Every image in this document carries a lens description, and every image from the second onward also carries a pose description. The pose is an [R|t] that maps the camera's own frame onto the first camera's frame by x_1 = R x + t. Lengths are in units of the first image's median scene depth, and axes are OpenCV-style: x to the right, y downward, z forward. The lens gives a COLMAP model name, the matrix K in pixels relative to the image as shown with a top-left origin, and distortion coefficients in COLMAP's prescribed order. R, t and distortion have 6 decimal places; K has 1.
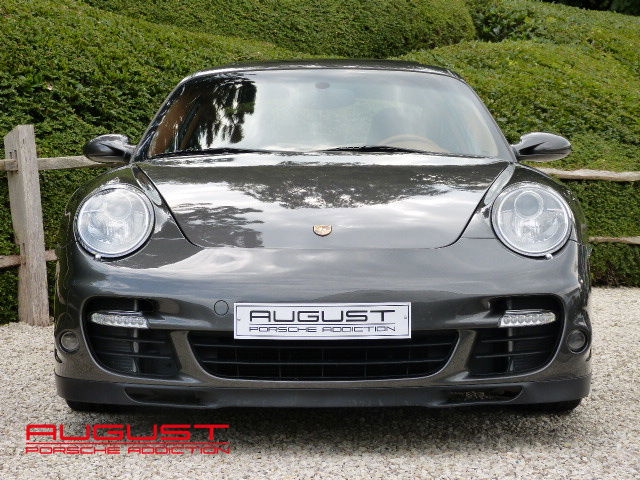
lens RADIAL K [[1627.4, 0, 320.3], [0, 1627.4, 241.0], [0, 0, 1]] dist [0.151758, 0.000000]
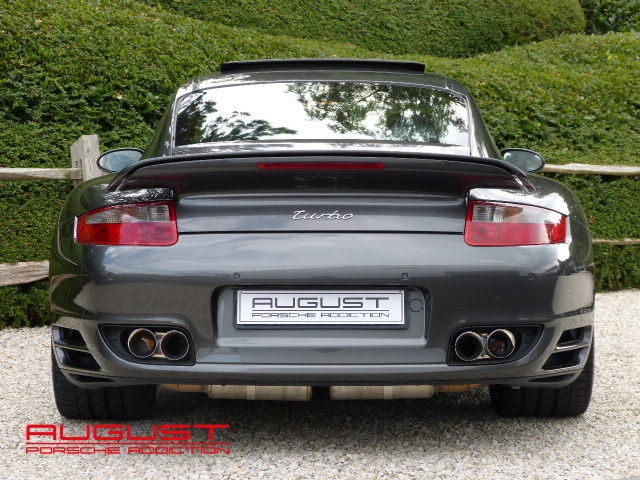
lens RADIAL K [[1748.4, 0, 319.7], [0, 1748.4, 239.0], [0, 0, 1]] dist [0.139111, 0.000000]
pose [[0.993505, -0.003356, -0.113735, 0.083596], [0.004183, 0.999966, 0.007037, -0.011292], [0.113707, -0.007467, 0.993486, -0.080753]]
